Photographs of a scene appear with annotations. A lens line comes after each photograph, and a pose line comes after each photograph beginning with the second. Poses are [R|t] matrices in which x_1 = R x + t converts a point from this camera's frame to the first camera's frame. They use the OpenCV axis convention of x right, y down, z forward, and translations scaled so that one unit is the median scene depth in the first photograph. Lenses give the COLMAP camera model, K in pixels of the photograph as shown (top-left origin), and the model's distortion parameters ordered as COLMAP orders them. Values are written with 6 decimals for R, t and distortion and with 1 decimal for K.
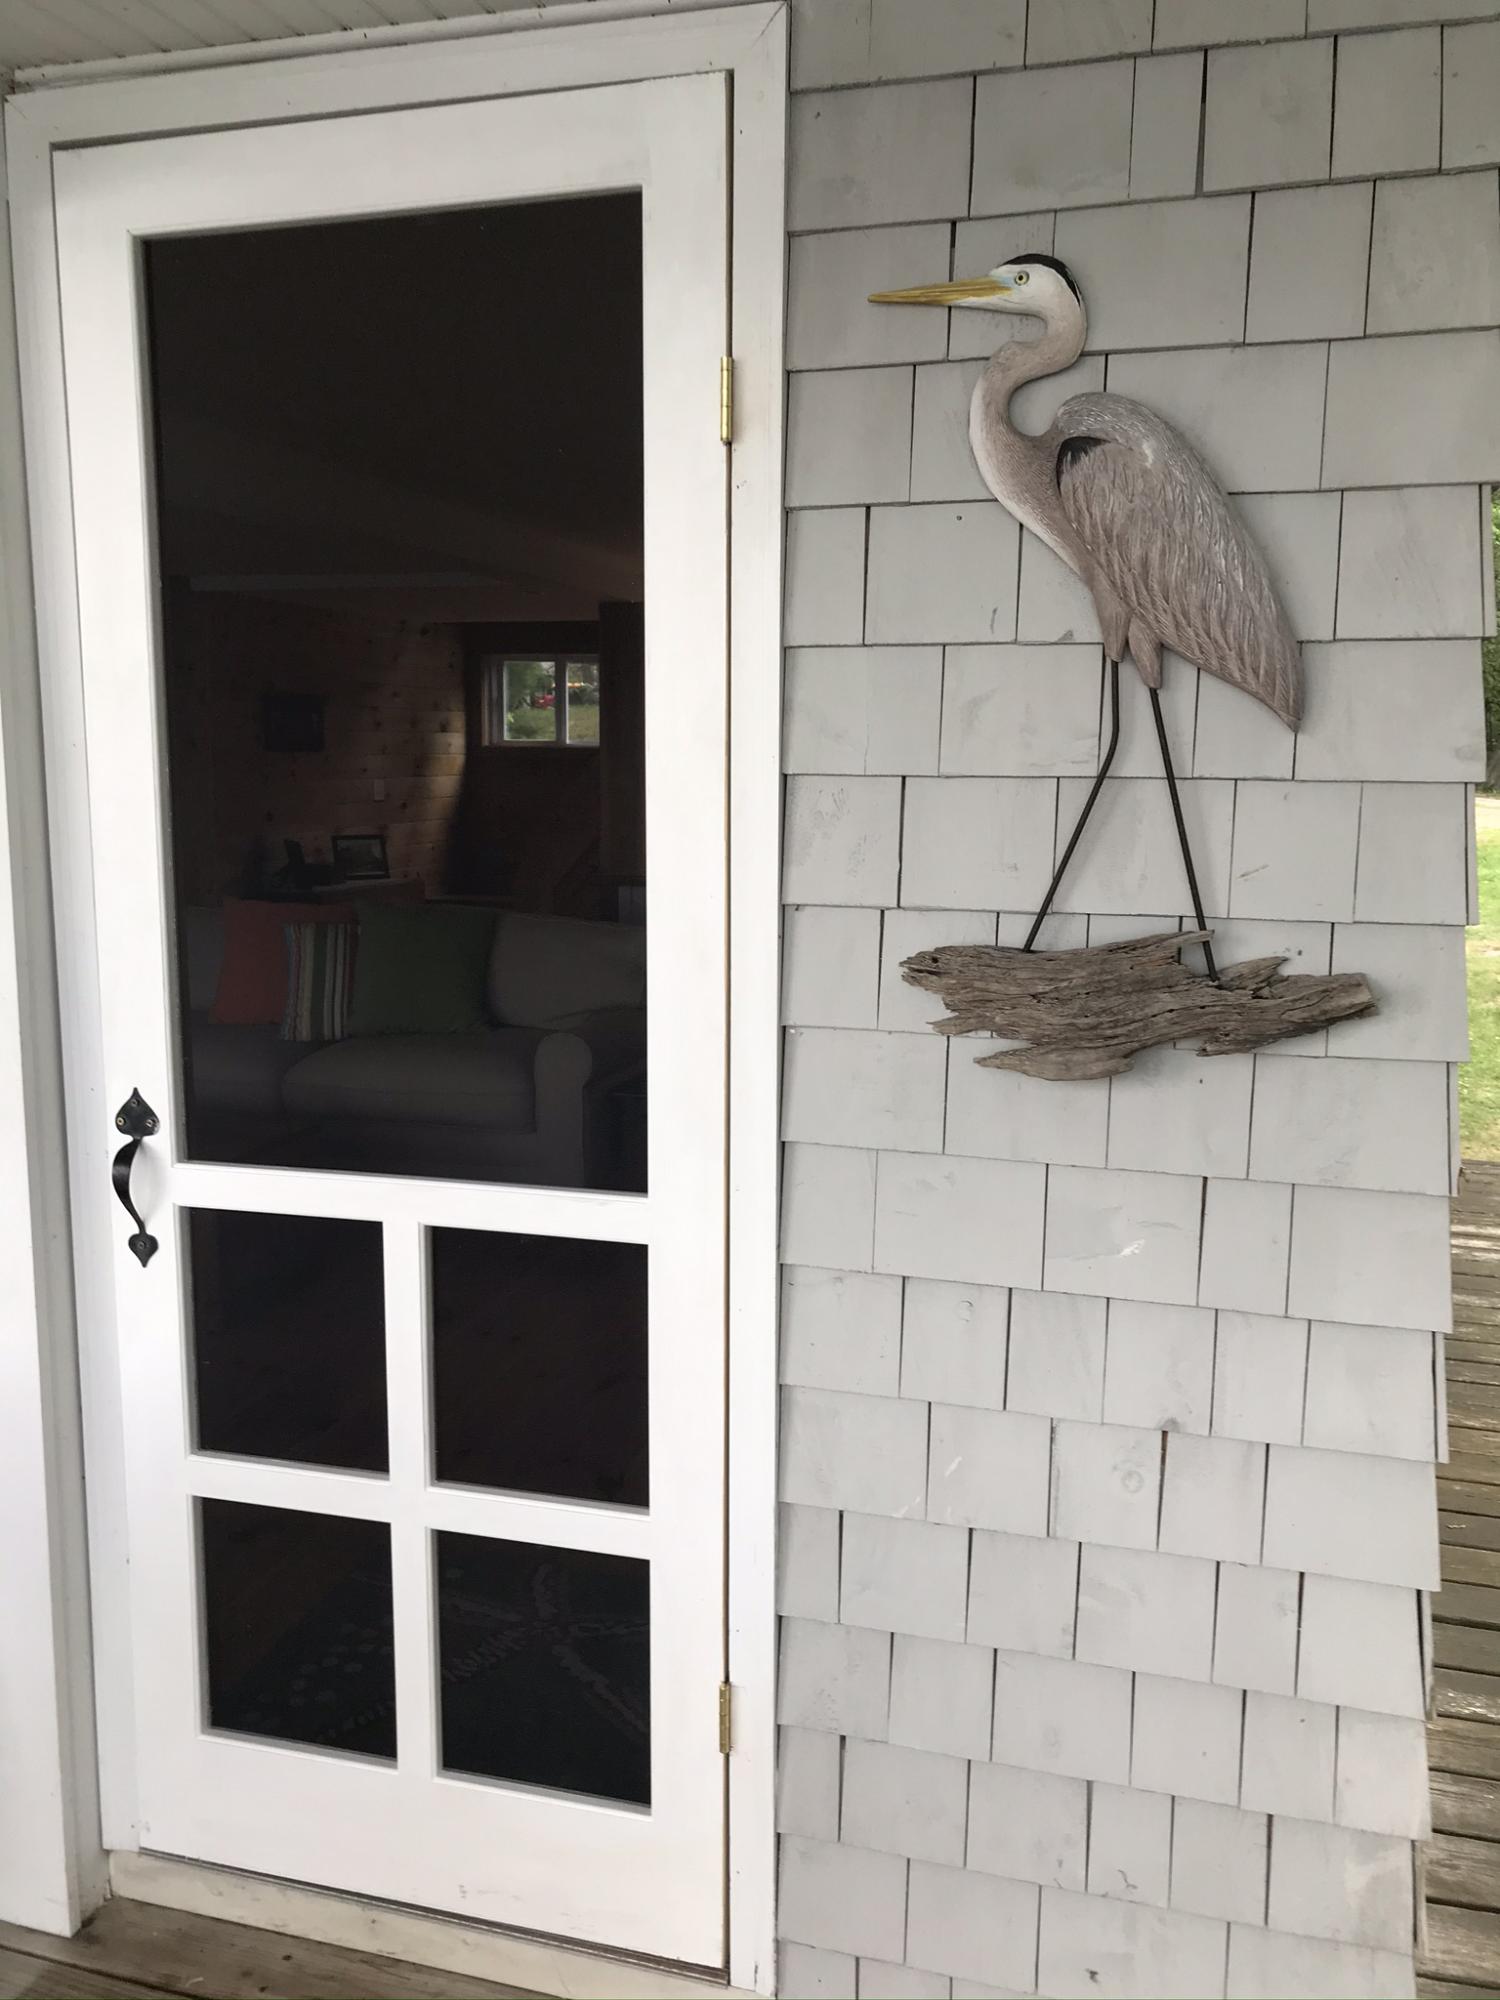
lens RADIAL K [[1607.8, 0, 748.9], [0, 1607.8, 1010.0], [0, 0, 1]] dist [0.023143, -0.038252]
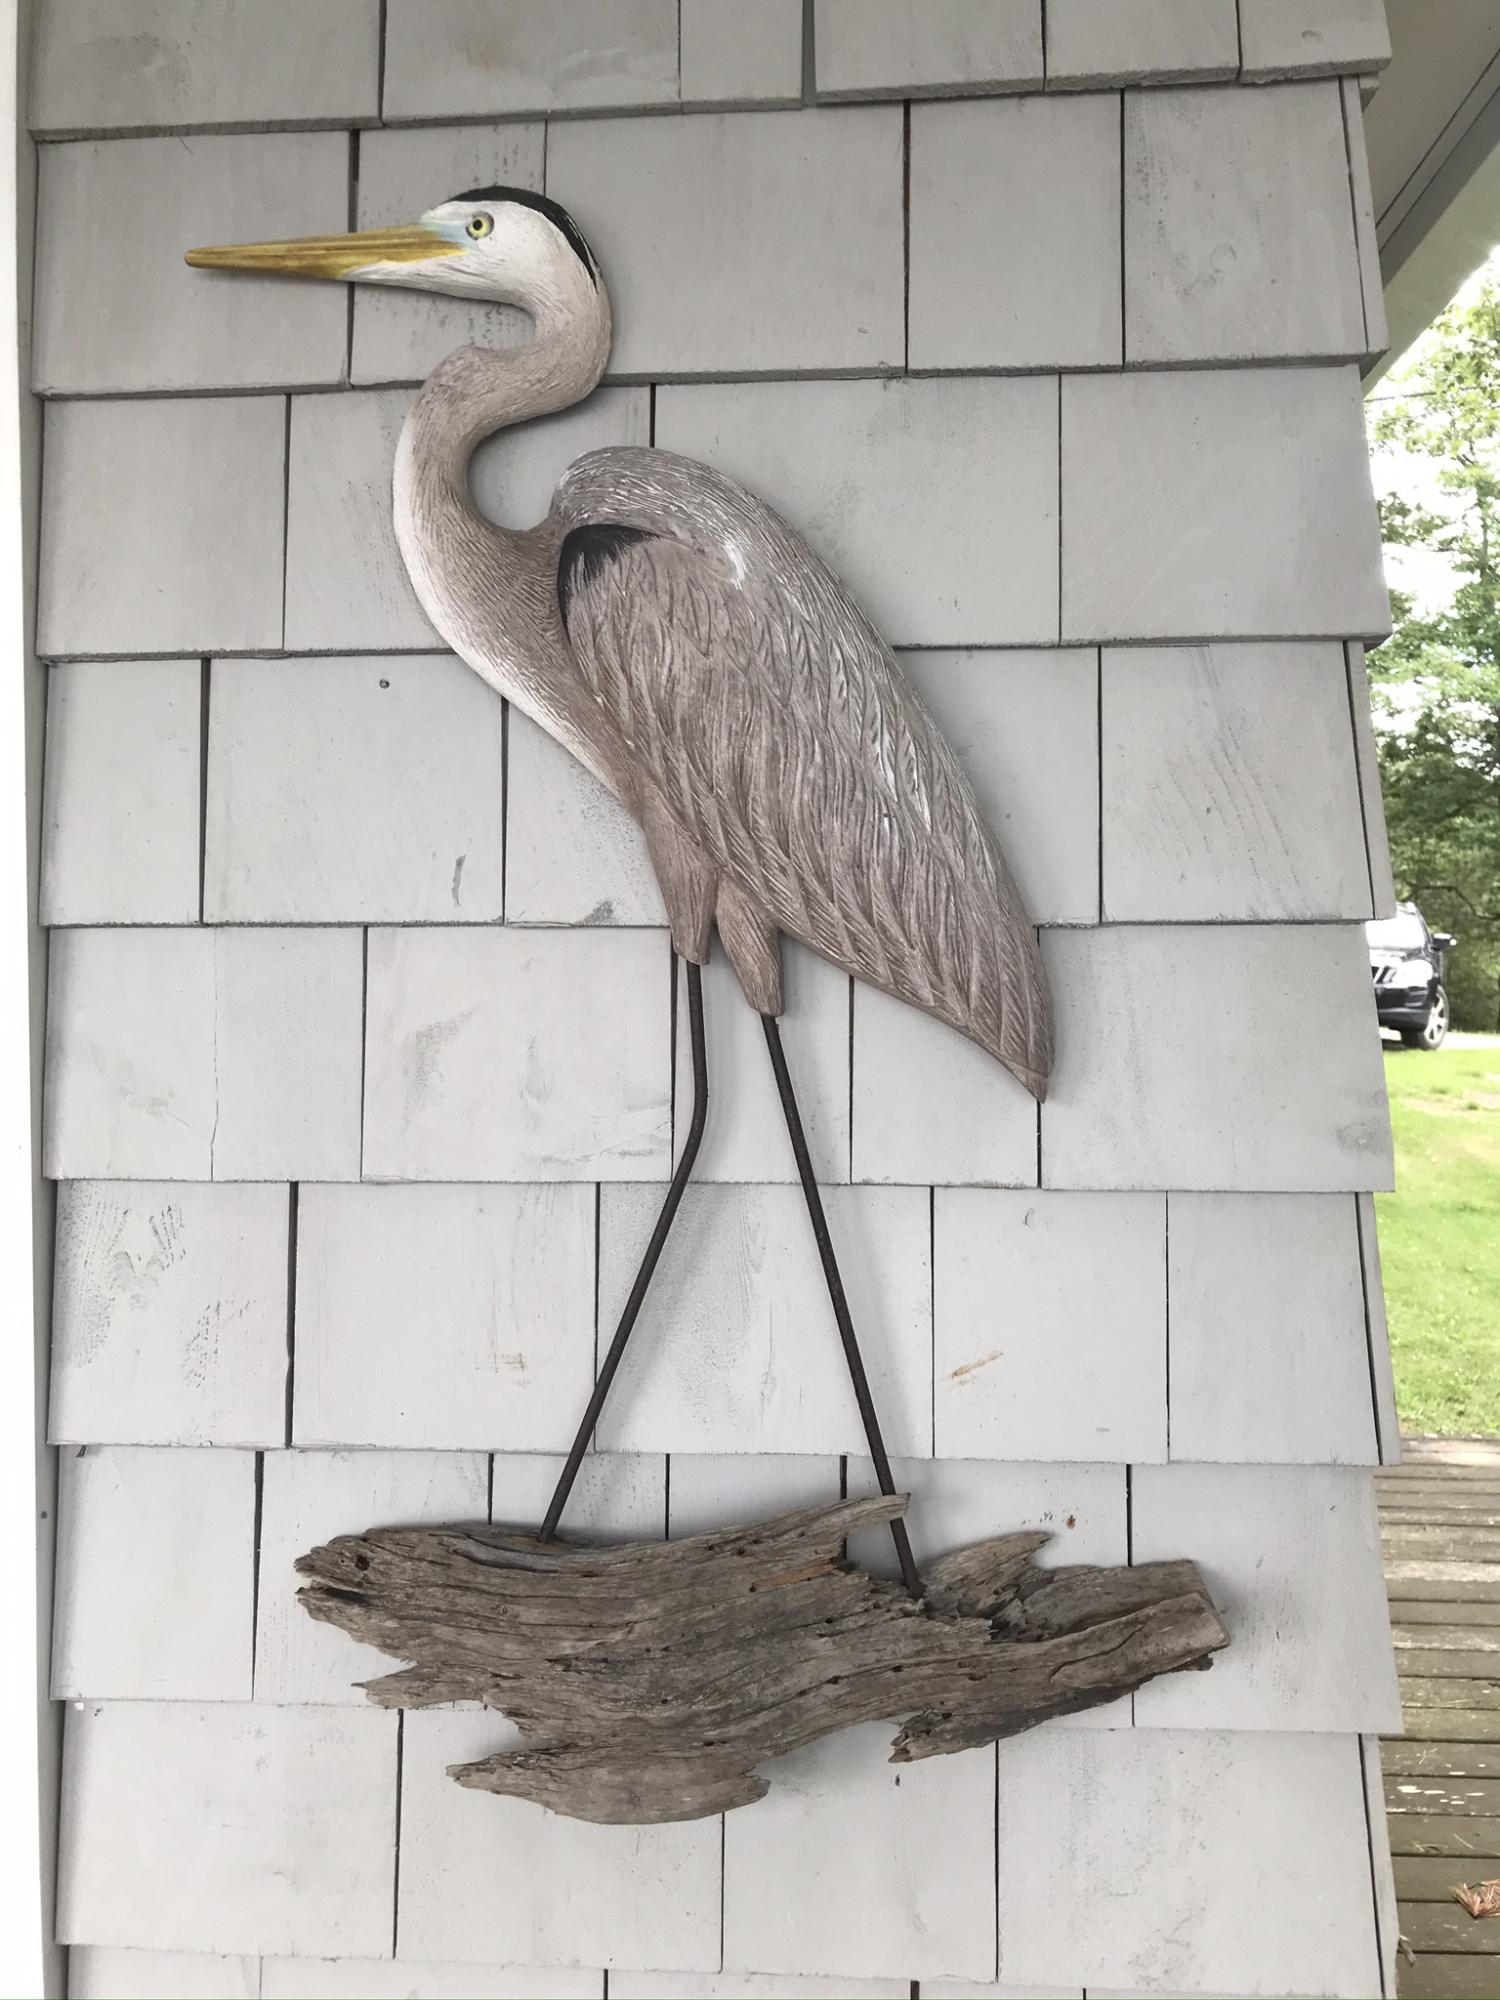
lens RADIAL K [[1607.8, 0, 736.5], [0, 1607.8, 1007.8], [0, 0, 1]] dist [0.023143, -0.038252]
pose [[0.977270, -0.017659, 0.211261, 0.129750], [0.043045, 0.992295, -0.116177, -0.139108], [-0.207581, 0.122630, 0.970501, 0.493673]]
